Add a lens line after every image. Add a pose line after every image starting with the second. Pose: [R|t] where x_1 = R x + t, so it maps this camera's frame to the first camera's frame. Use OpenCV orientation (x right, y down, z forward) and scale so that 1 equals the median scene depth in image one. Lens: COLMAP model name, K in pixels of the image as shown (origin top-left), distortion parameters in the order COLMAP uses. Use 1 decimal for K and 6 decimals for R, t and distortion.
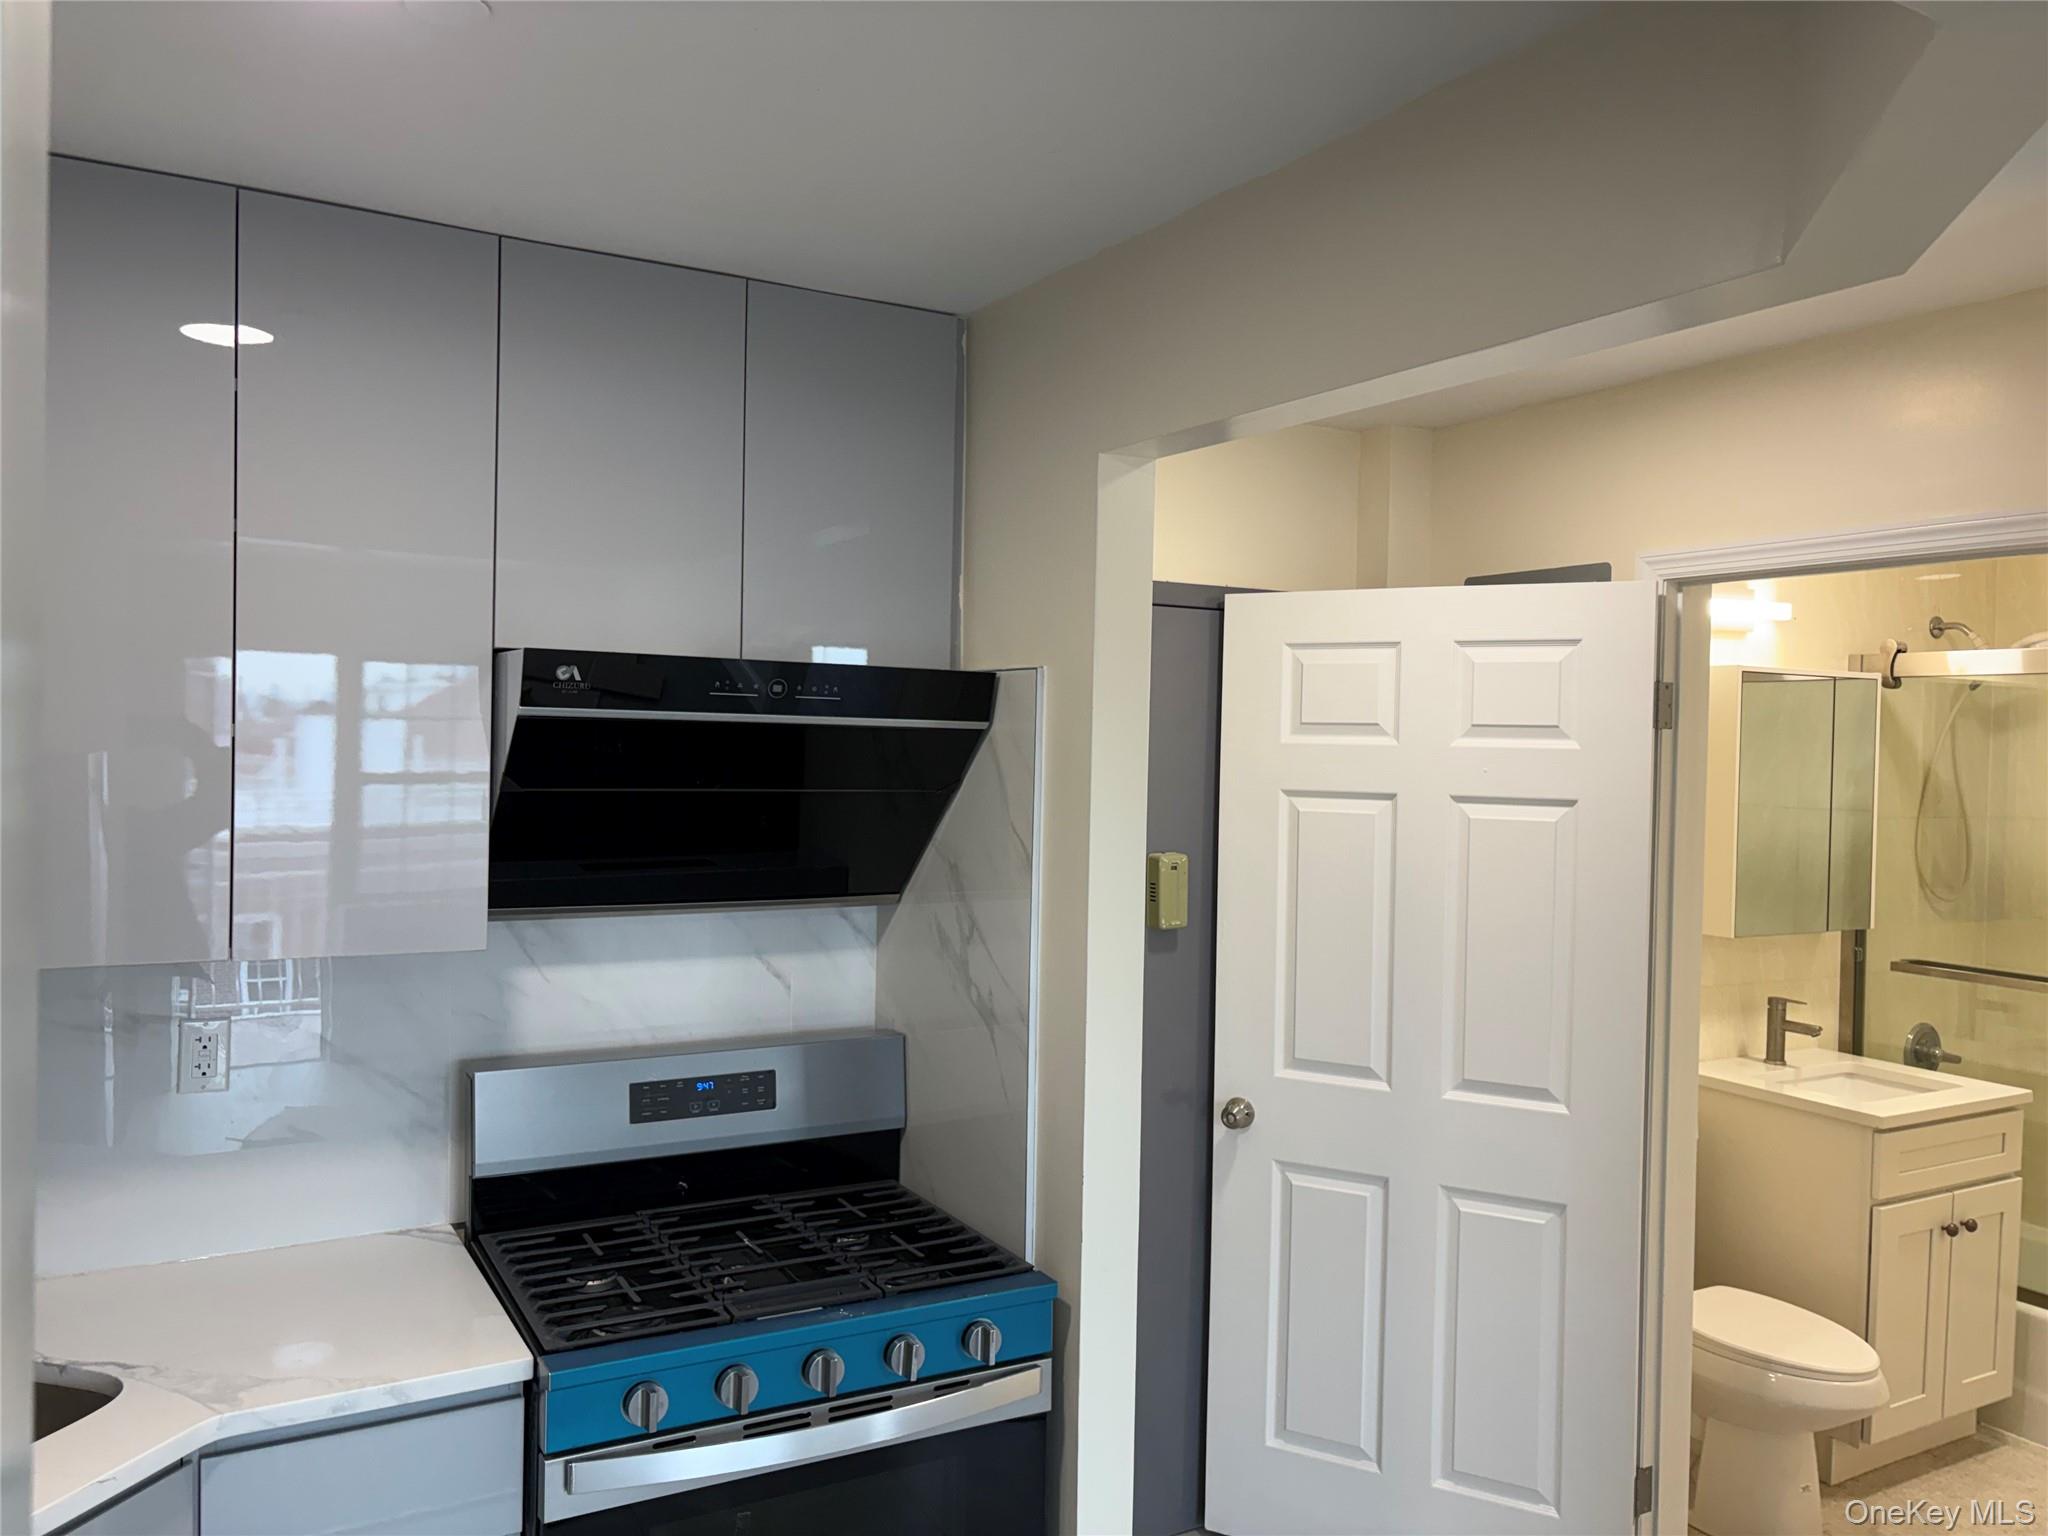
lens RADIAL K [[1565.5, 0, 1024.0], [0, 1565.5, 768.0], [0, 0, 1]] dist [0.013164, 0.000909]
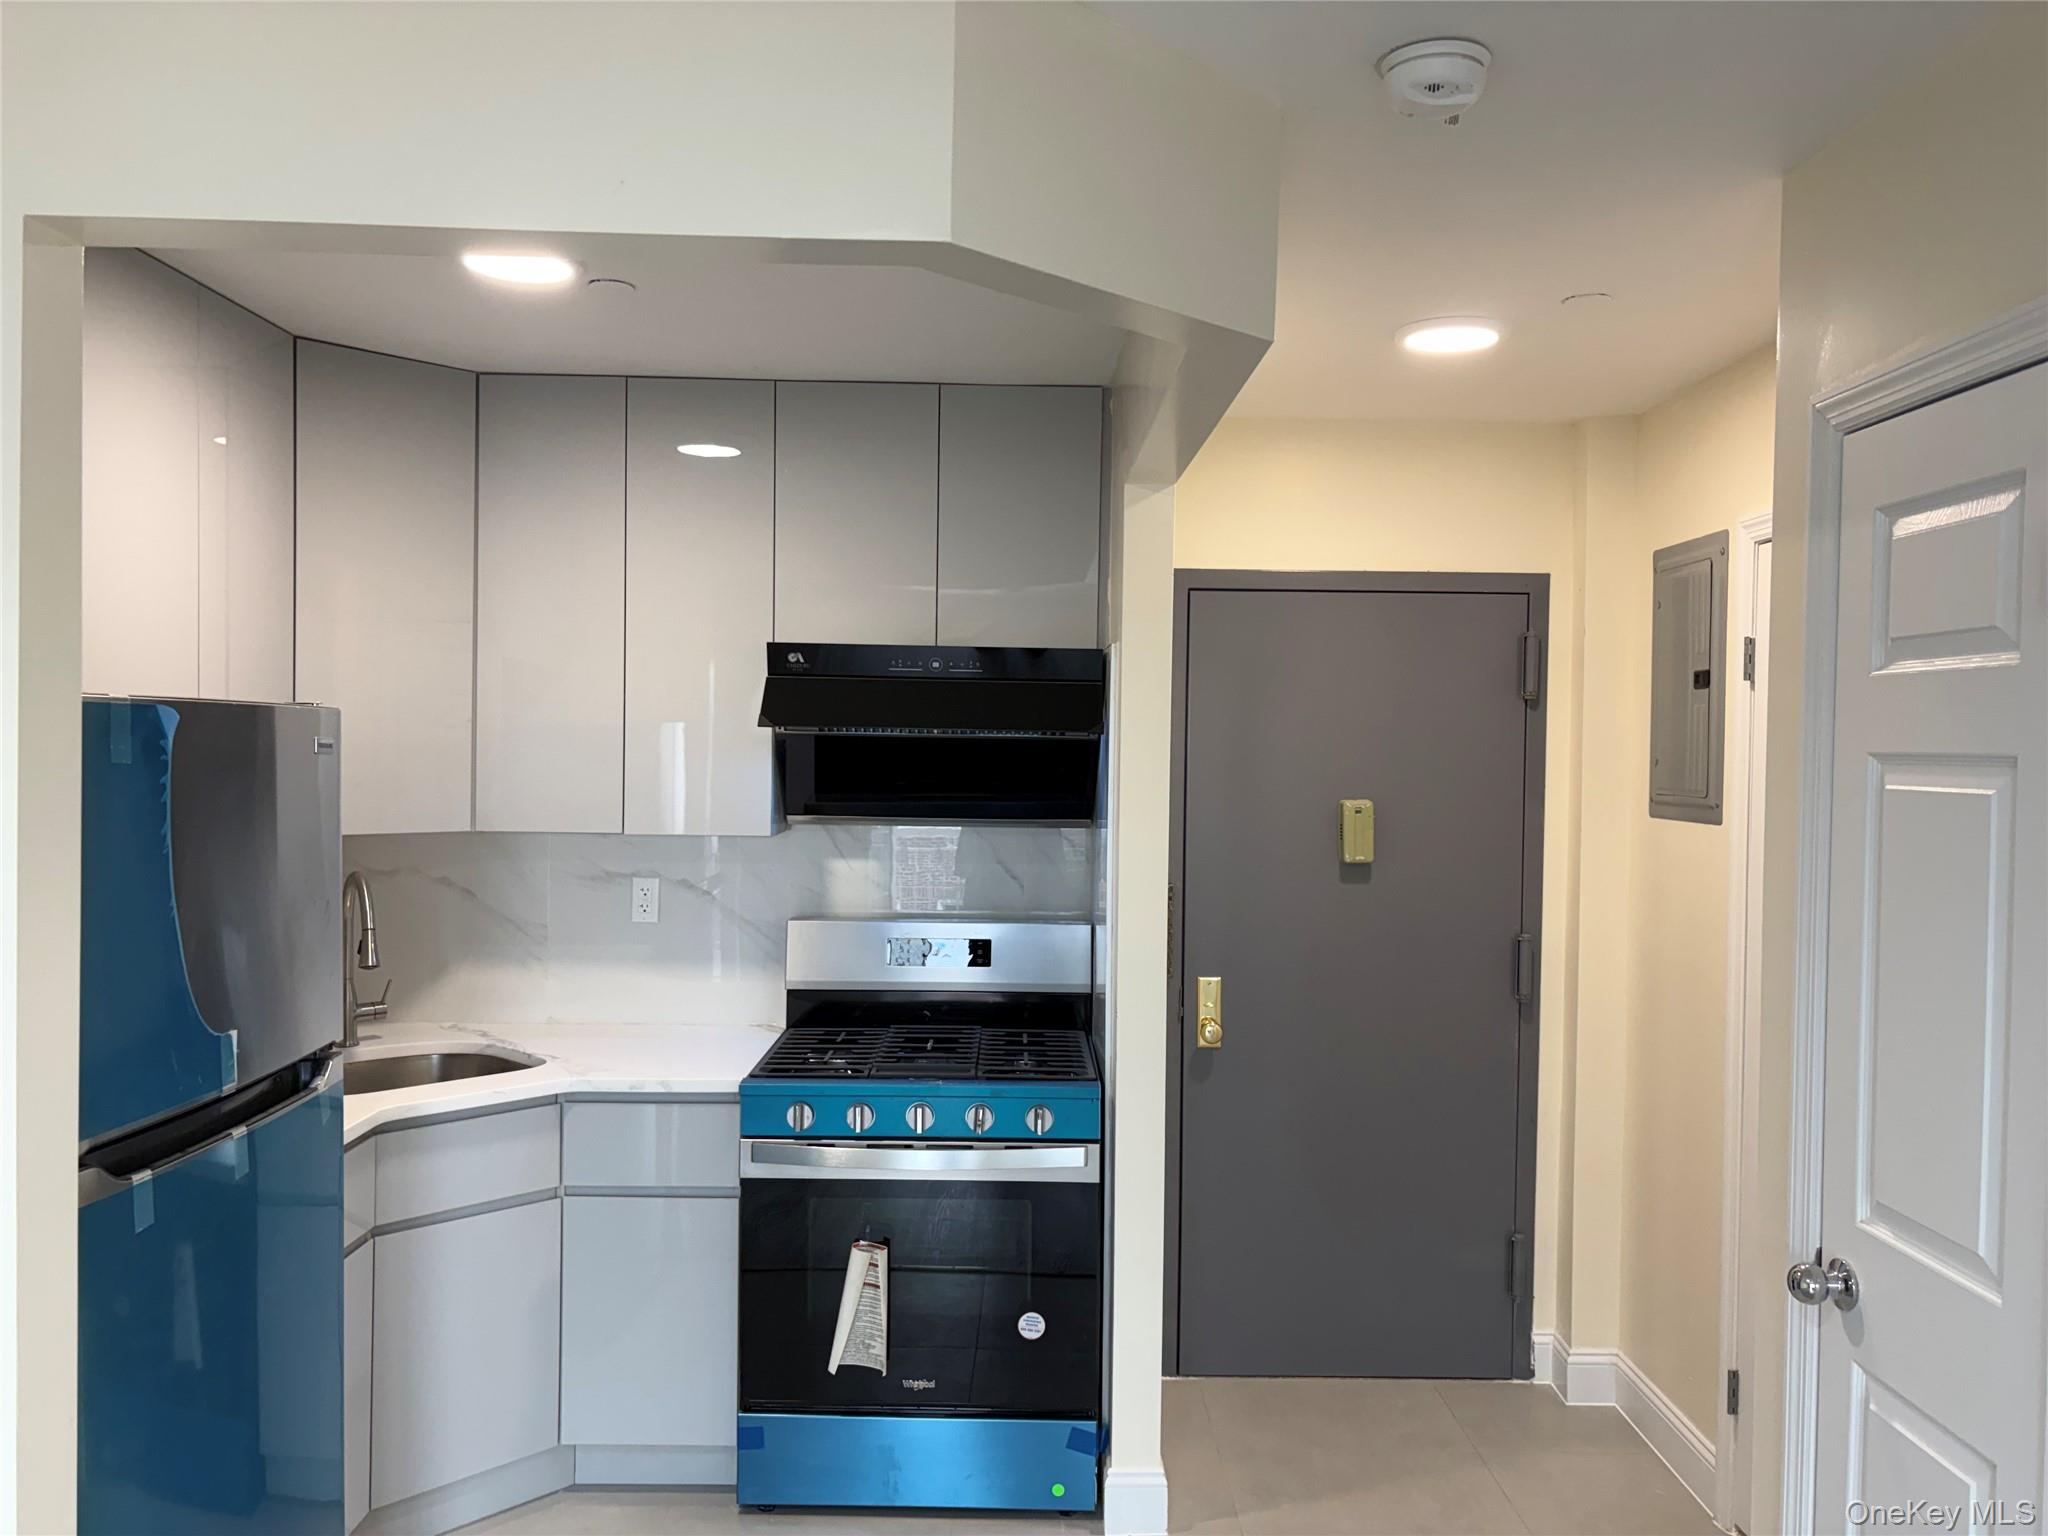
lens RADIAL K [[1555.5, 0, 1024.0], [0, 1555.5, 768.0], [0, 0, 1]] dist [0.013463, 0.000324]
pose [[0.870025, 0.001025, -0.493007, 0.554589], [-0.006597, 0.999933, -0.009563, 0.052064], [0.492964, 0.011572, 0.869973, -0.198854]]
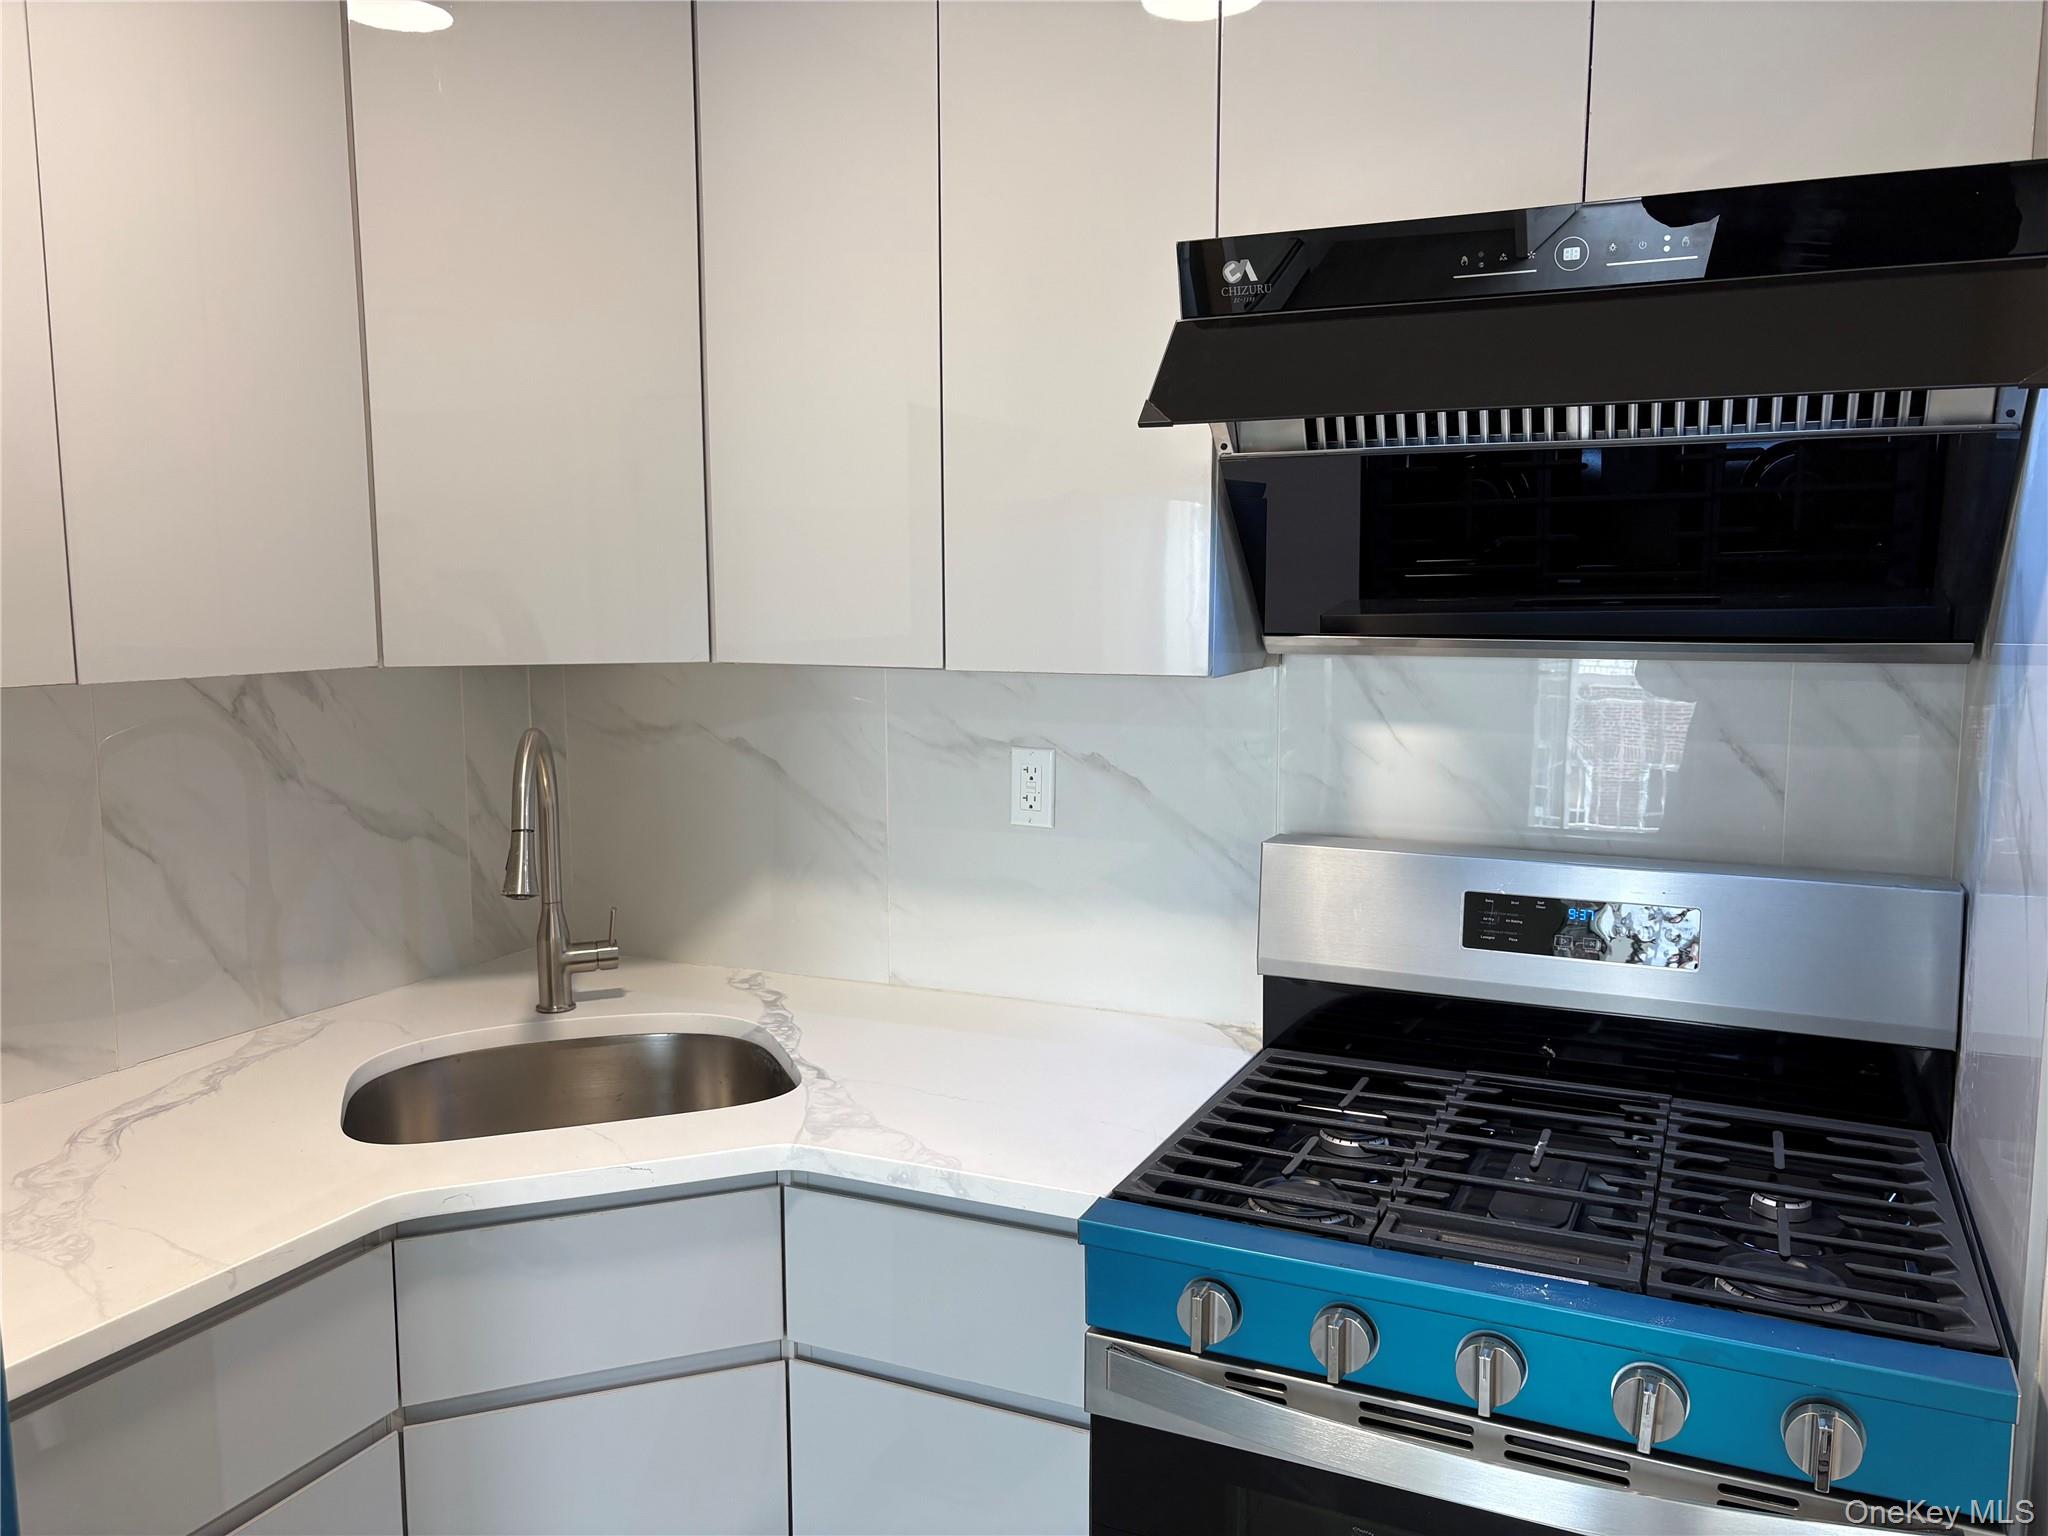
lens RADIAL K [[1565.5, 0, 1024.0], [0, 1565.5, 768.0], [0, 0, 1]] dist [0.013164, 0.000909]
pose [[0.581236, 0.072961, -0.810458, 0.193648], [-0.001678, 0.996078, 0.088468, 0.080409], [0.813733, -0.050061, 0.579078, 0.413871]]
